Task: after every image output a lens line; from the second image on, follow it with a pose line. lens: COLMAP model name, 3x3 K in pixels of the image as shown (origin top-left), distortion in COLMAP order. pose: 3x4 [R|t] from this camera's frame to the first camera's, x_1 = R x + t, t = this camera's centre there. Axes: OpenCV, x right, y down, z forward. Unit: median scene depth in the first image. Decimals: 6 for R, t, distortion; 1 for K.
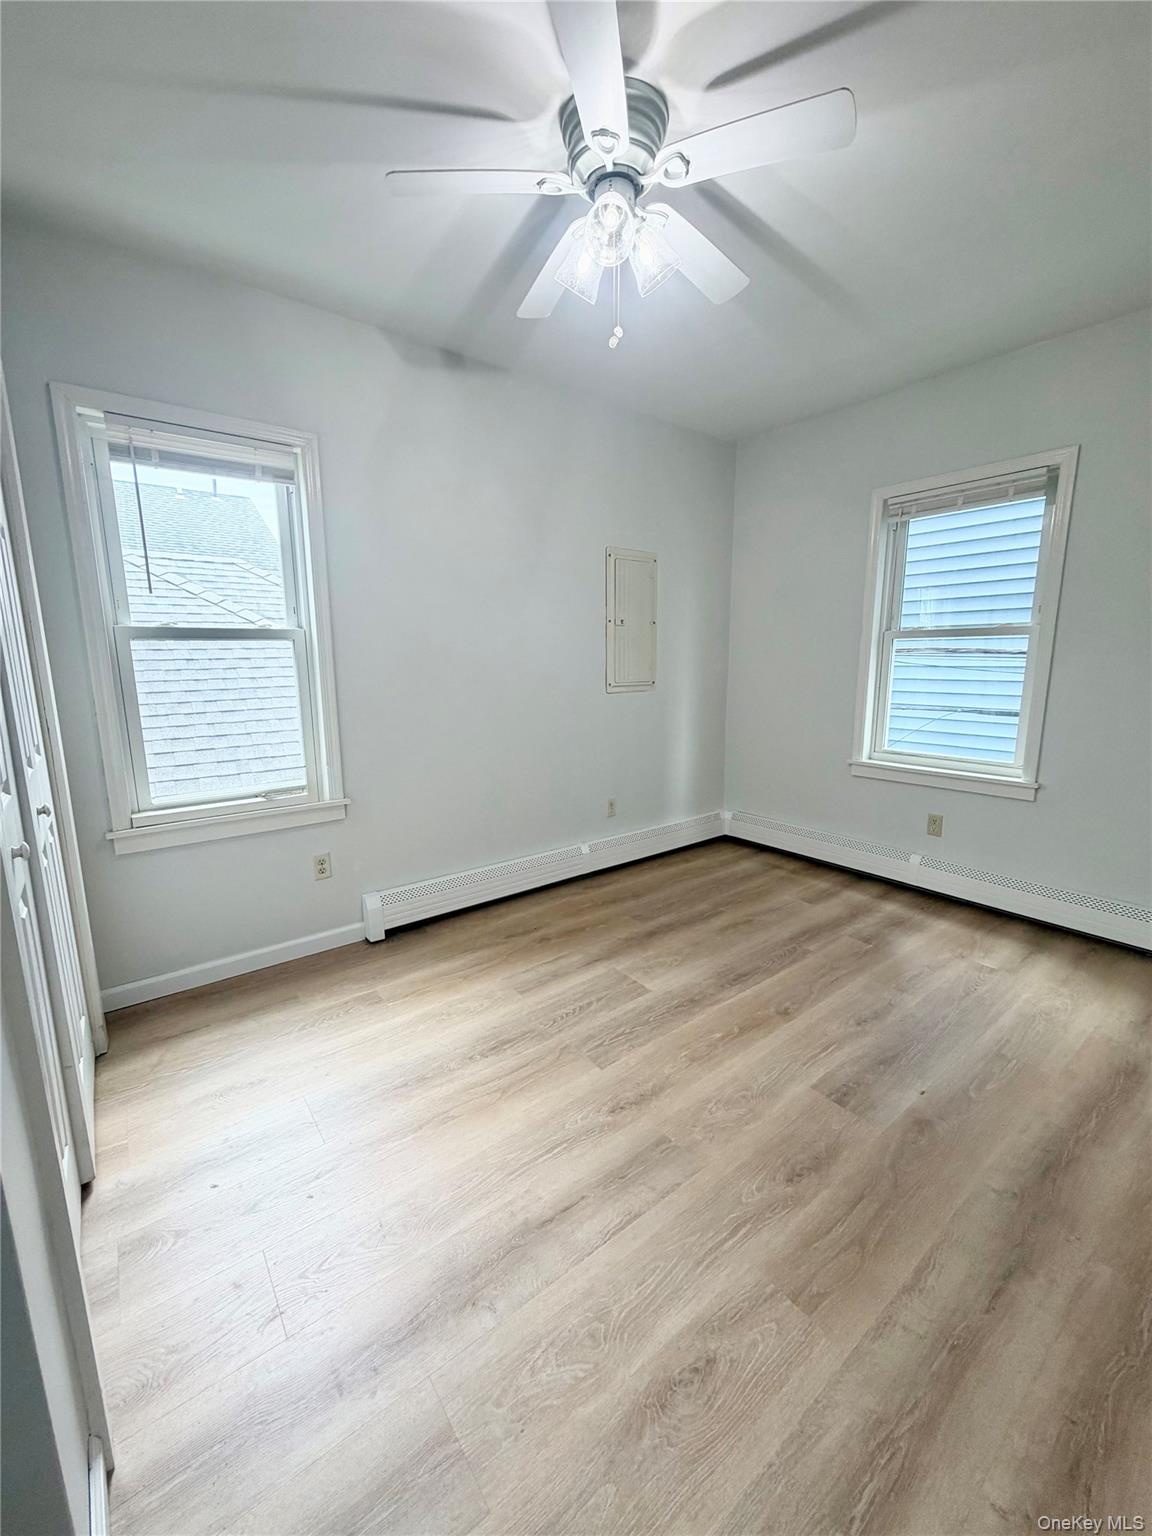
lens RADIAL K [[609.1, 0, 569.7], [0, 609.1, 771.4], [0, 0, 1]] dist [-0.010910, 0.000029]
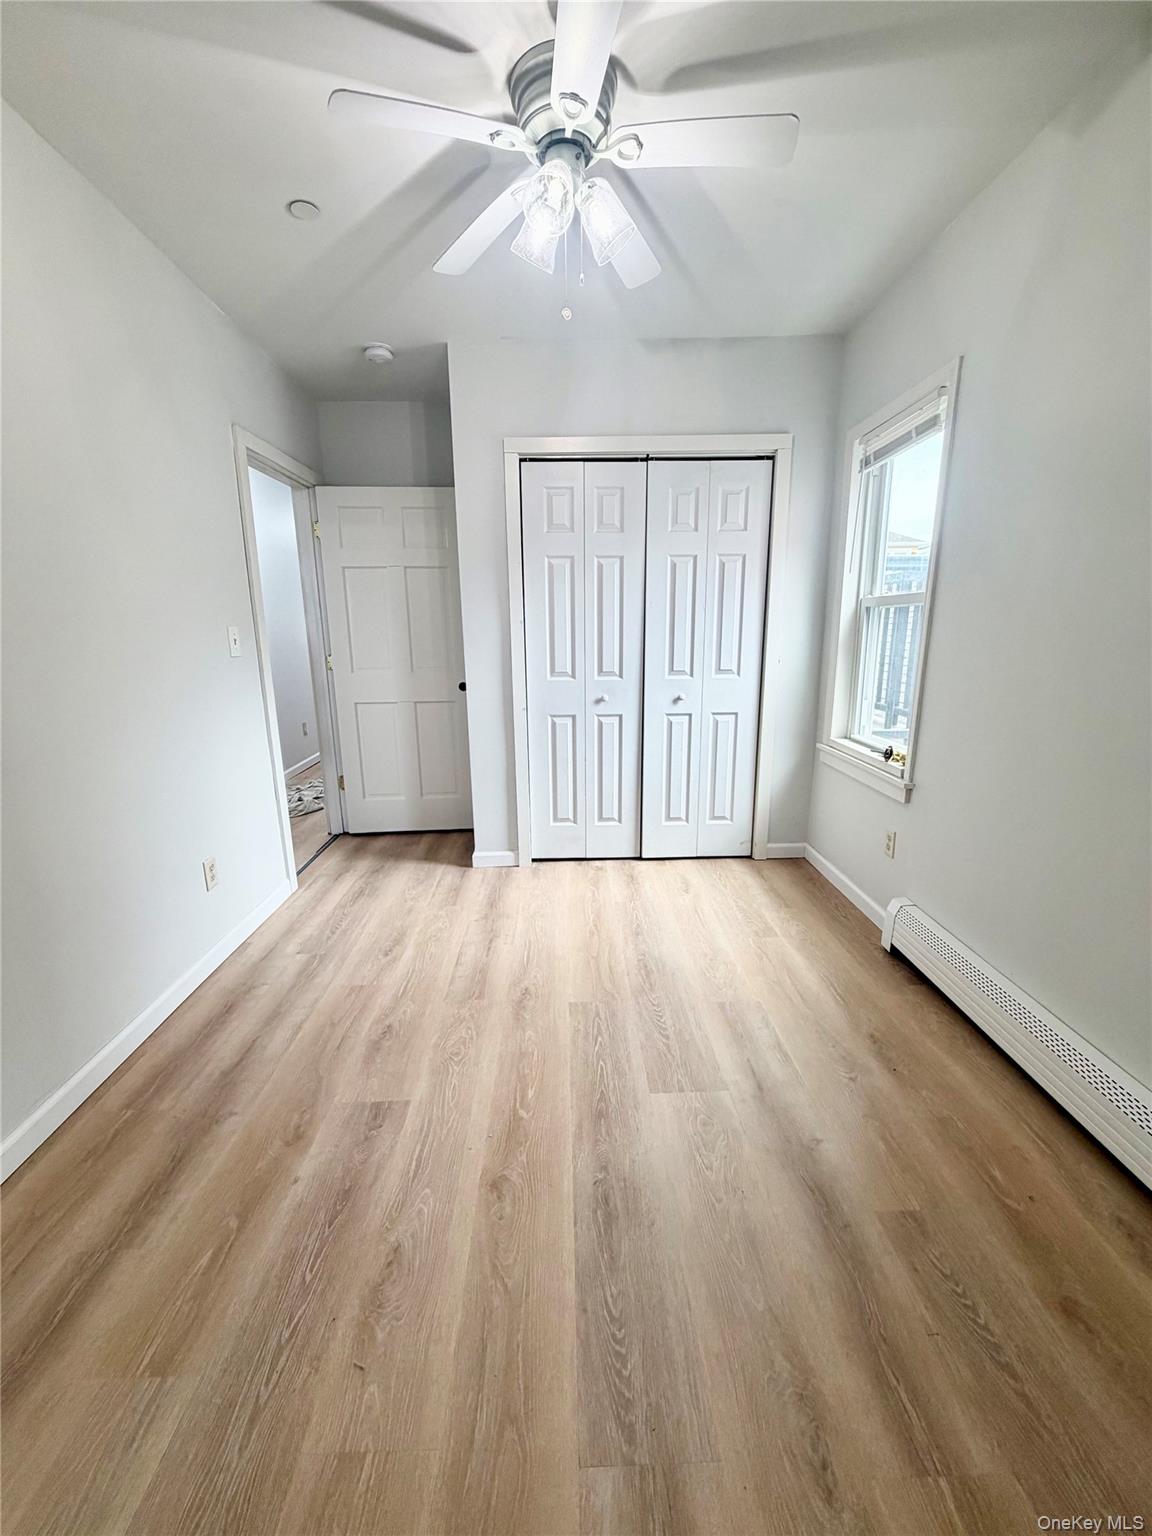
lens RADIAL K [[609.1, 0, 569.7], [0, 609.1, 771.4], [0, 0, 1]] dist [-0.010910, 0.000029]
pose [[-0.595802, 0.202240, -0.777251, 0.845163], [-0.128817, 0.931182, 0.341037, -0.288047], [0.792734, 0.303314, -0.528748, 1.485334]]
